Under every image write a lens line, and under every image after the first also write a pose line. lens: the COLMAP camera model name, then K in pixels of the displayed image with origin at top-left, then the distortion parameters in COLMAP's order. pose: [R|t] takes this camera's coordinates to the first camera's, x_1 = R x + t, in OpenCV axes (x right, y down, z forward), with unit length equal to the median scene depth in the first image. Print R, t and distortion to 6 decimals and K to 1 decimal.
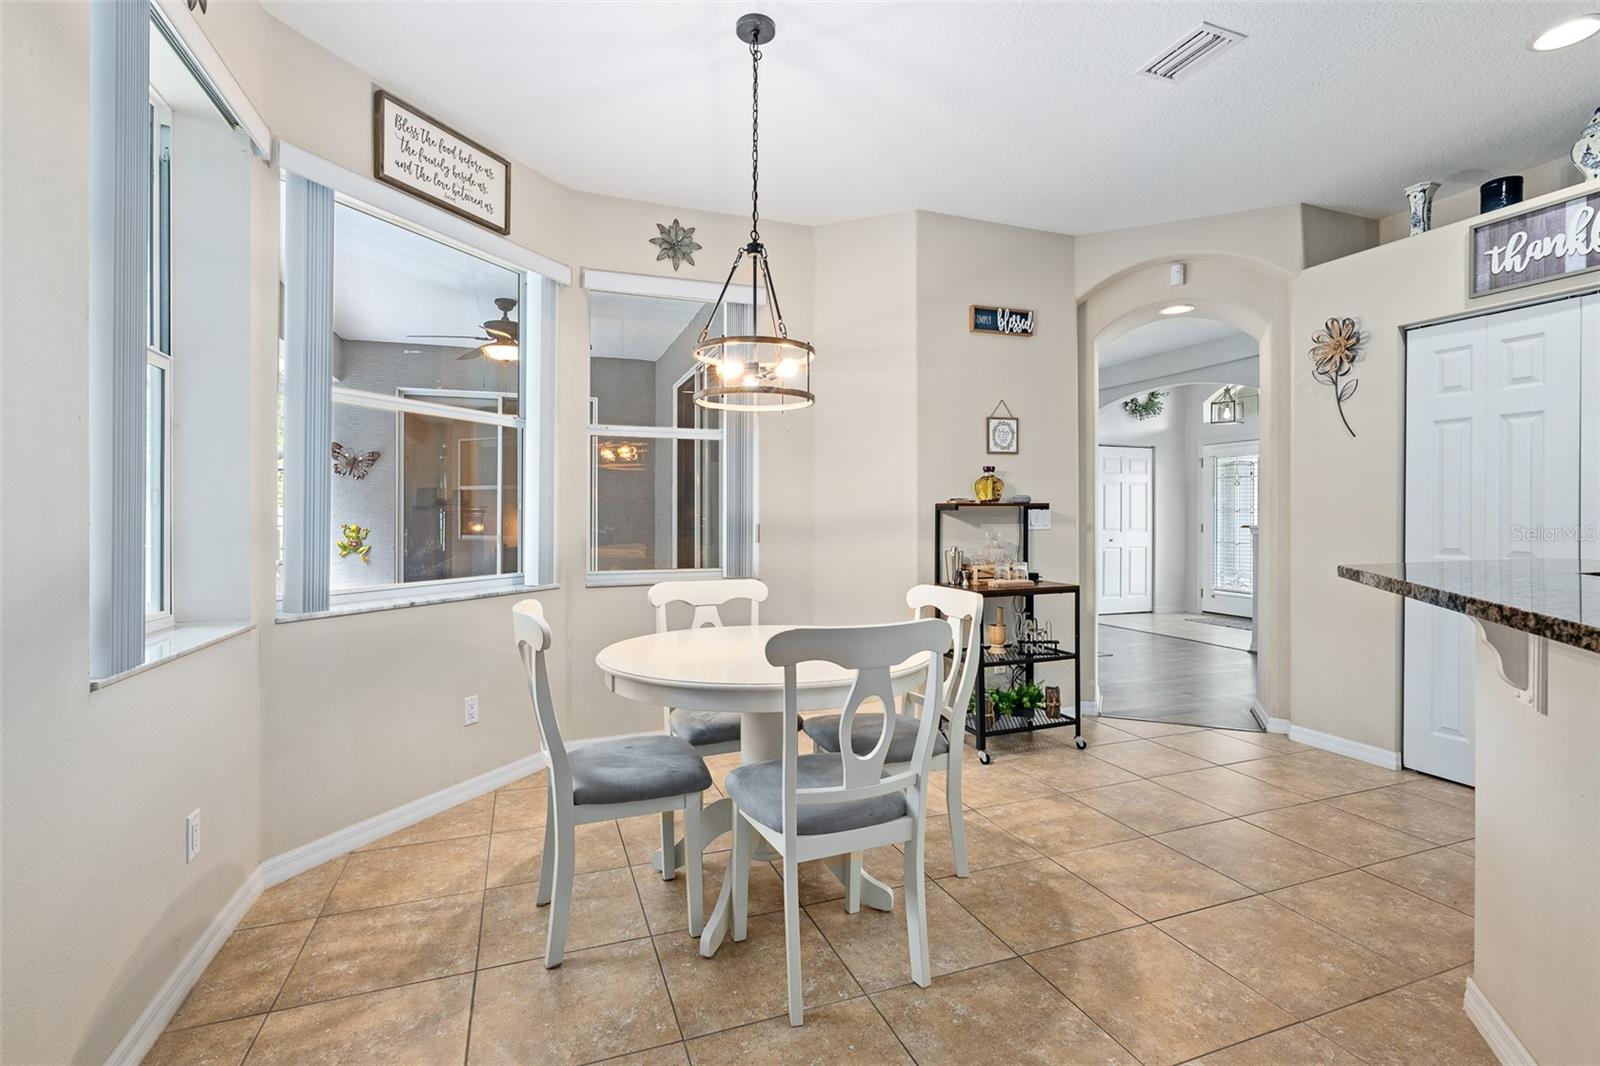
lens RADIAL K [[728.9, 0, 804.5], [0, 728.9, 521.0], [0, 0, 1]] dist [-0.007329, 0.001773]
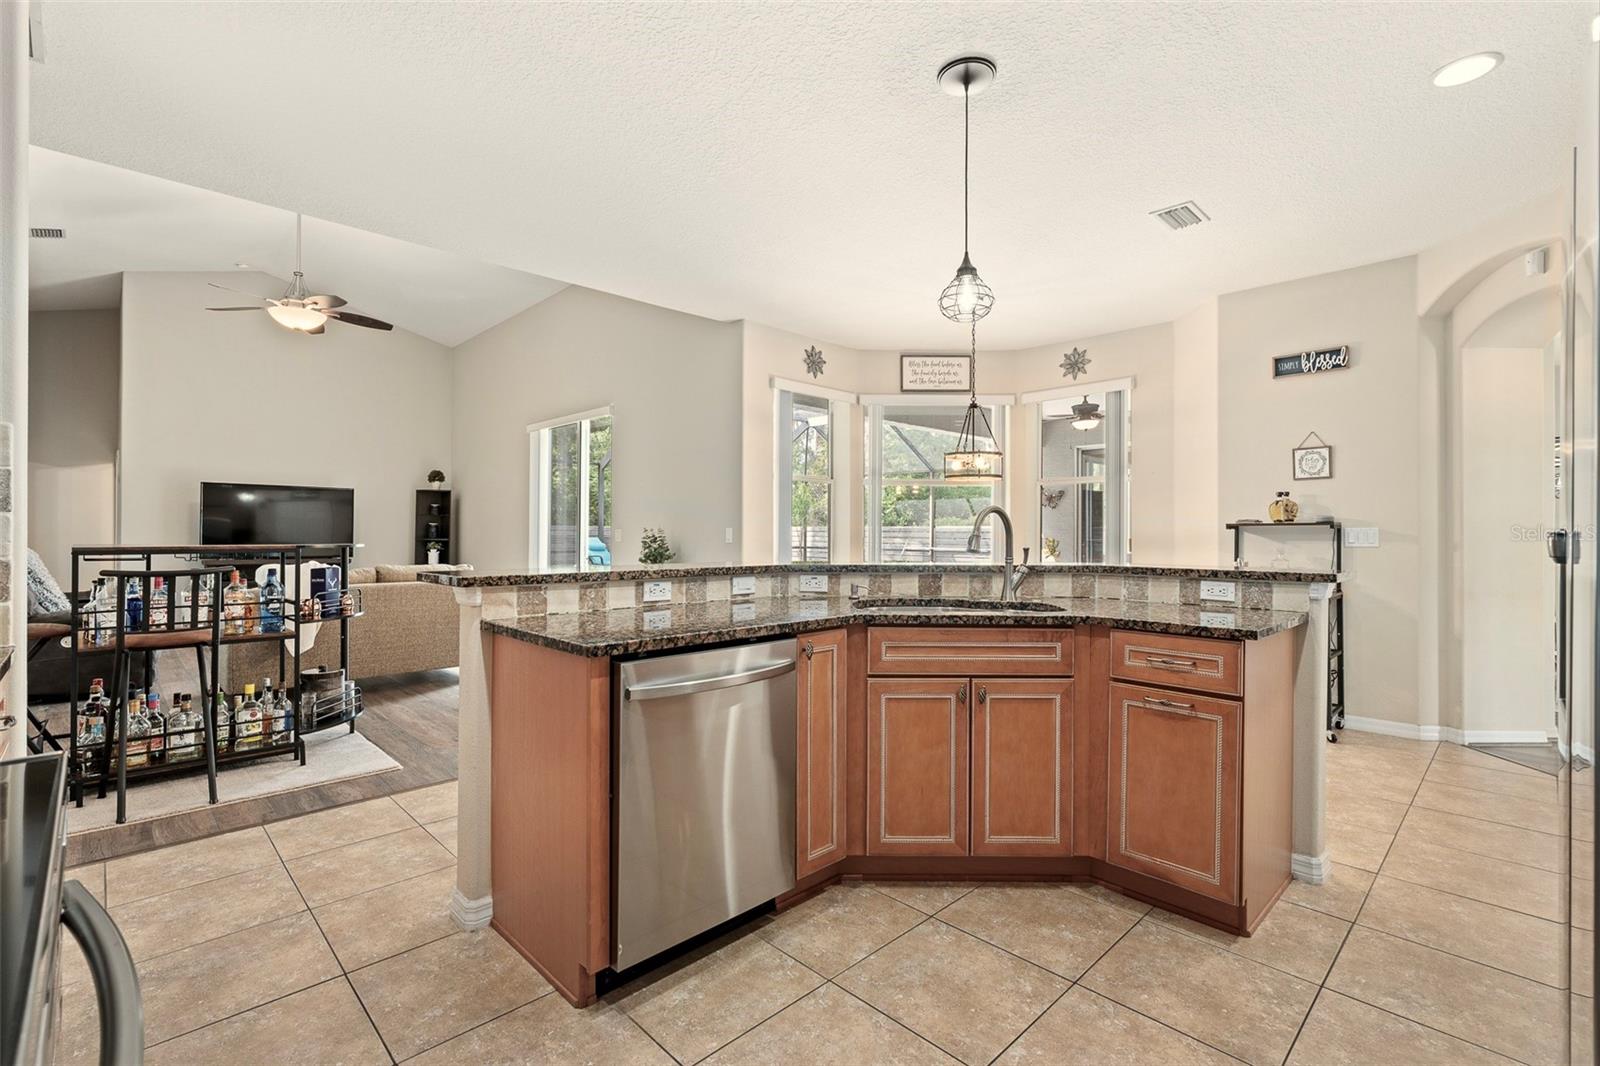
lens RADIAL K [[728.9, 0, 805.2], [0, 728.9, 523.1], [0, 0, 1]] dist [-0.007329, 0.001773]
pose [[0.408282, -0.010353, -0.912797, 1.190063], [-0.010159, 0.999822, -0.015884, 0.001770], [0.912799, 0.015758, 0.408104, -0.212969]]
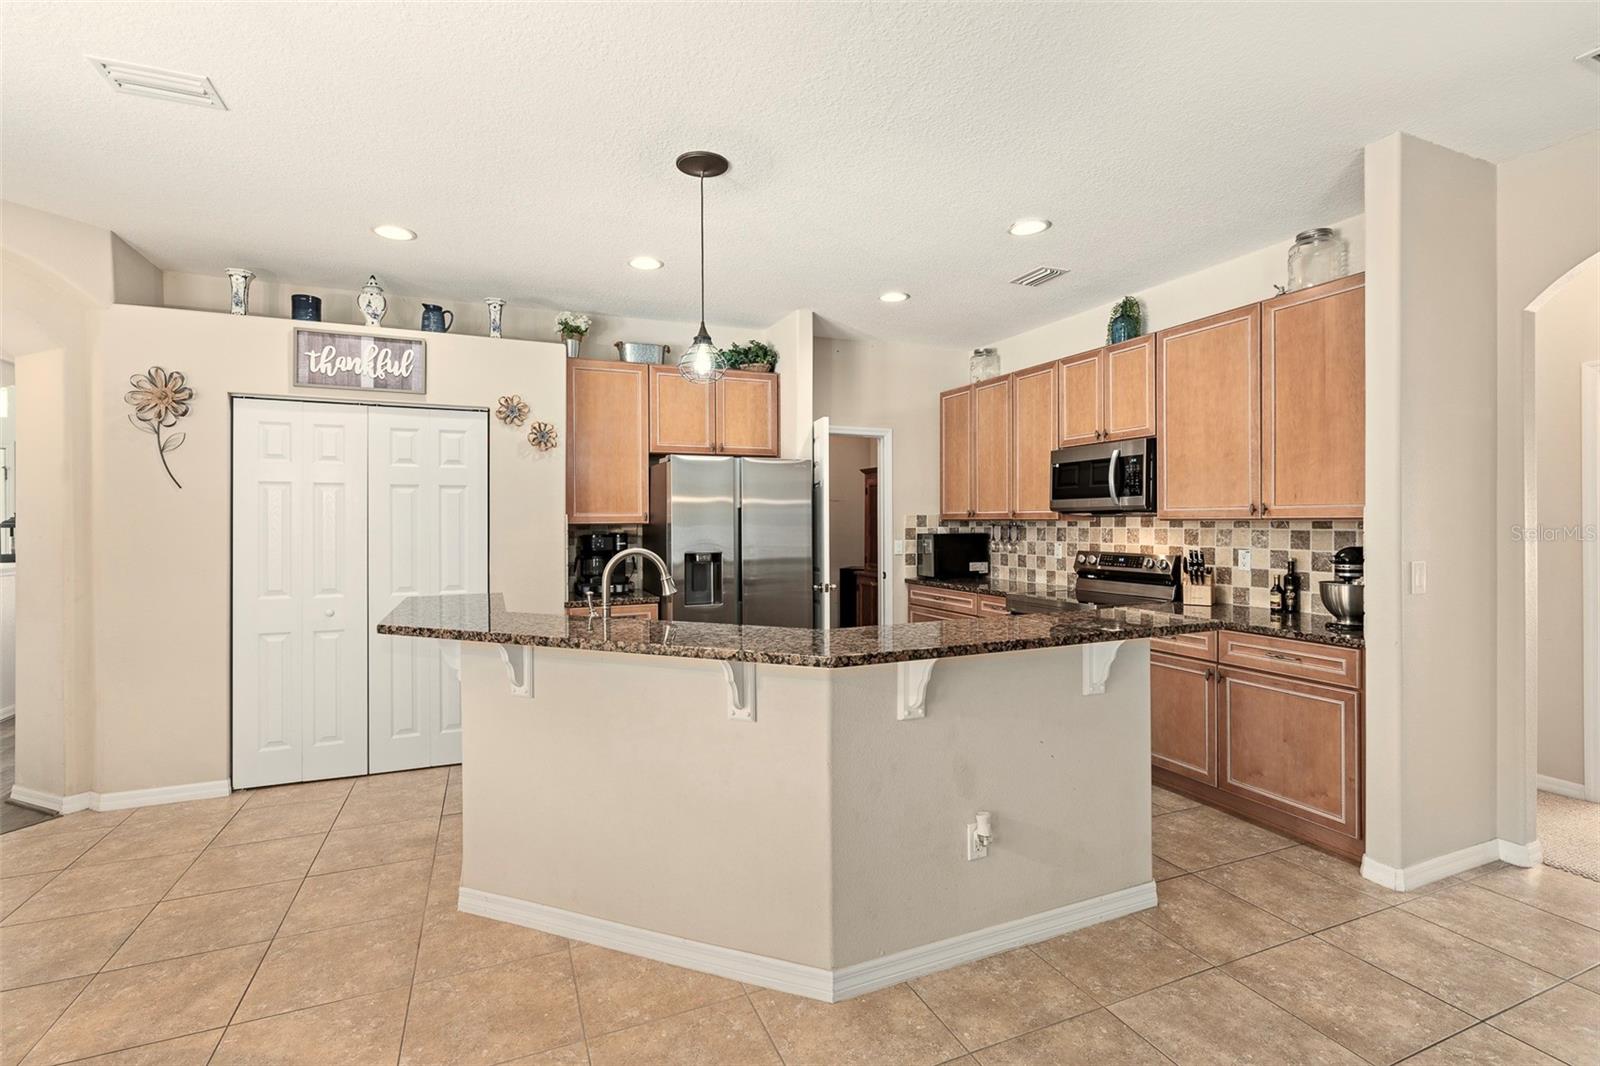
lens RADIAL K [[728.9, 0, 799.7], [0, 728.9, 522.2], [0, 0, 1]] dist [-0.007329, 0.001773]
pose [[-0.042413, -0.003572, 0.999094, -0.319843], [0.013346, 0.999902, 0.004142, -0.063669], [-0.999011, 0.013510, -0.042362, 0.181894]]
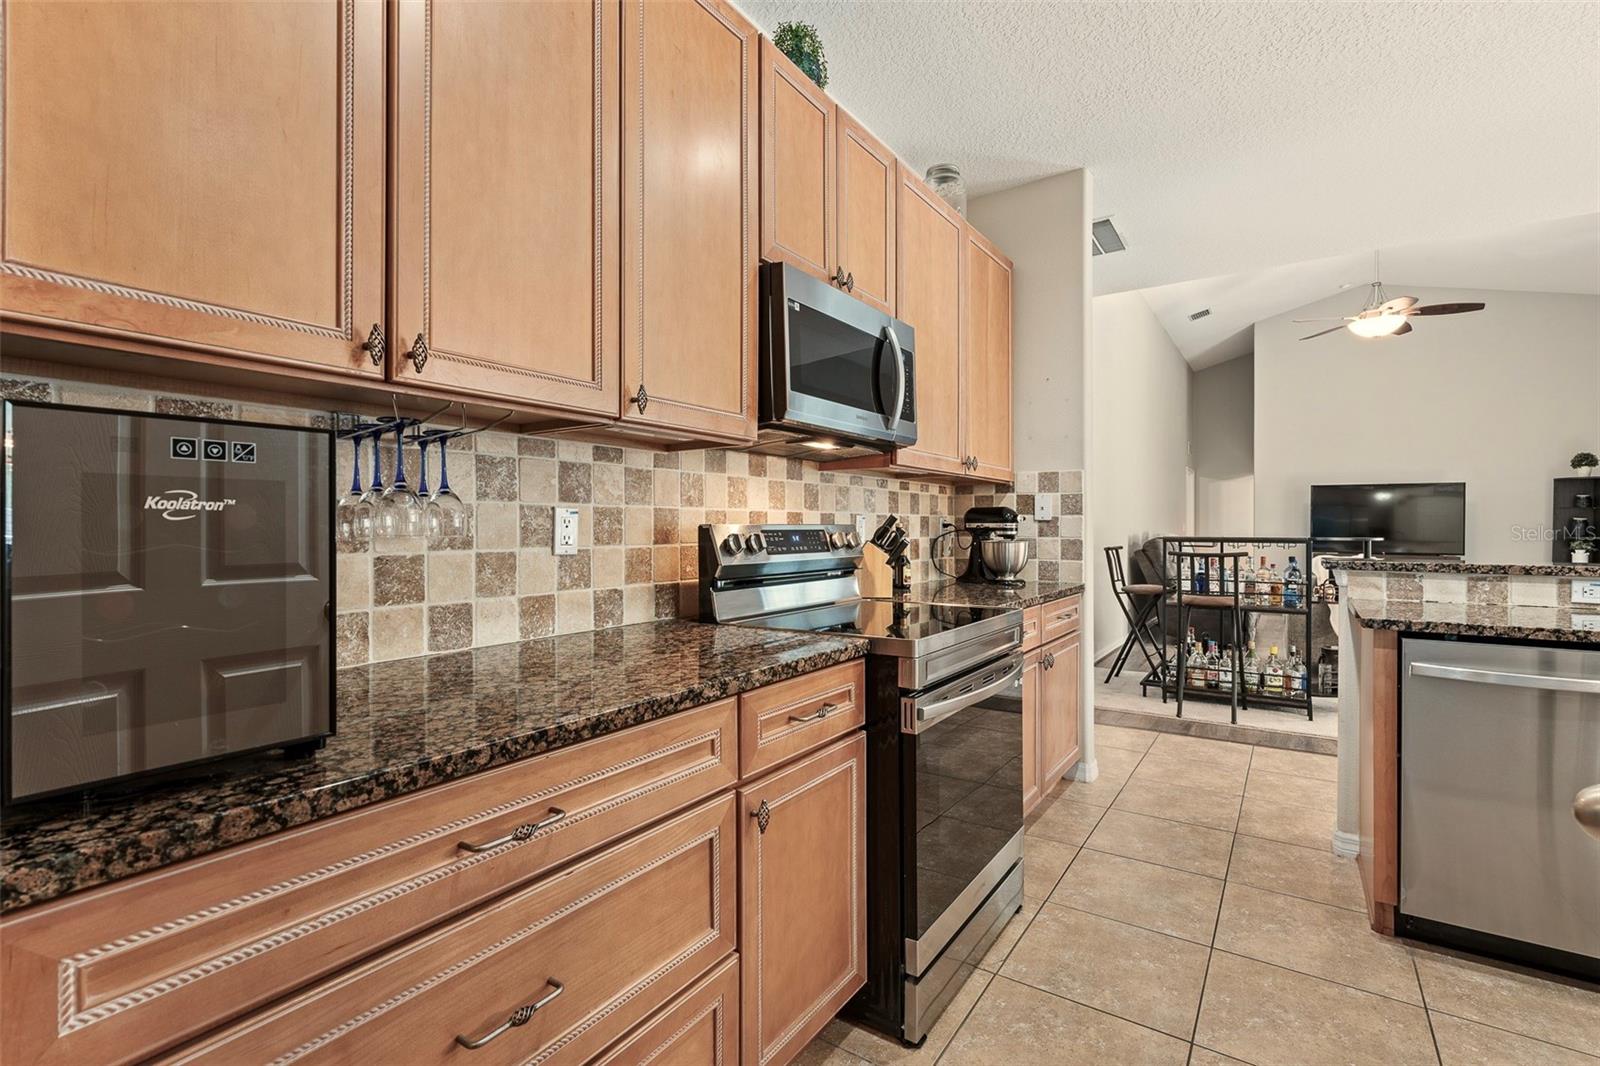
lens RADIAL K [[728.9, 0, 798.7], [0, 728.9, 526.5], [0, 0, 1]] dist [-0.007329, 0.001773]
pose [[-0.816308, -0.002997, -0.577609, 1.396459], [-0.007033, 0.999964, 0.004750, 0.005536], [0.577574, 0.007940, -0.816300, 0.081582]]
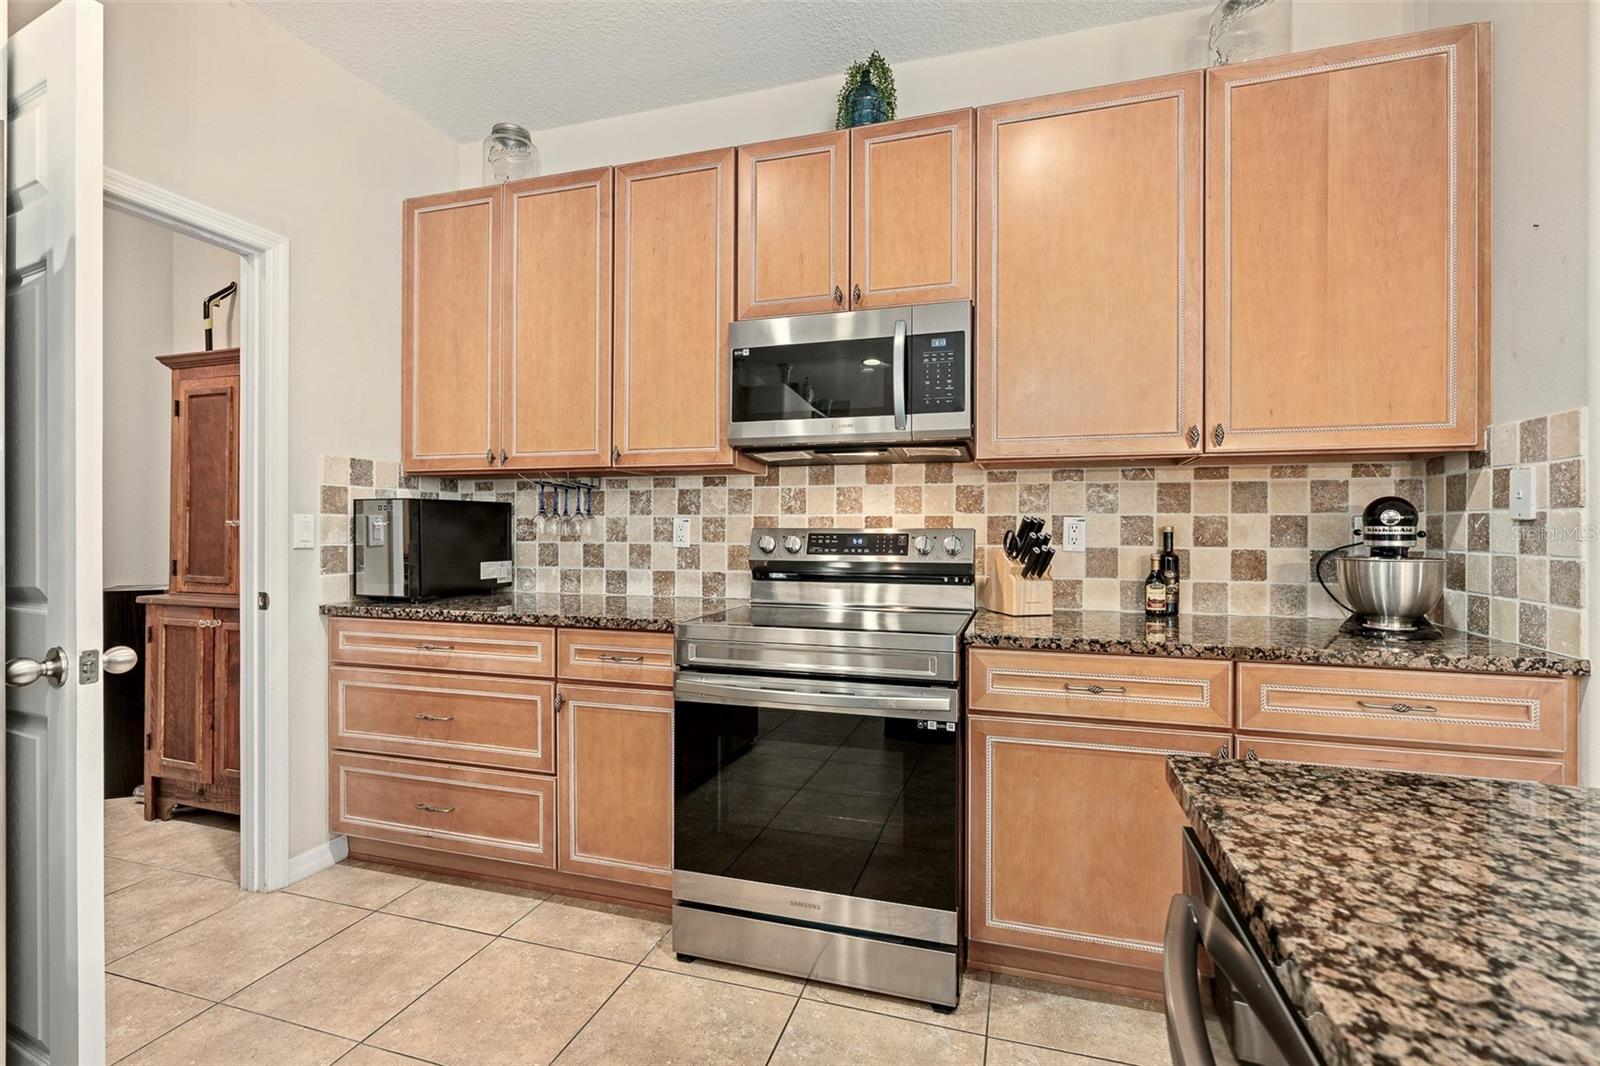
lens RADIAL K [[728.9, 0, 800.2], [0, 728.9, 528.4], [0, 0, 1]] dist [-0.007329, 0.001773]
pose [[-0.790305, -0.004774, 0.612694, 0.606391], [0.001773, 0.999948, 0.010078, -0.000563], [-0.612710, 0.009051, -0.790256, 0.138492]]
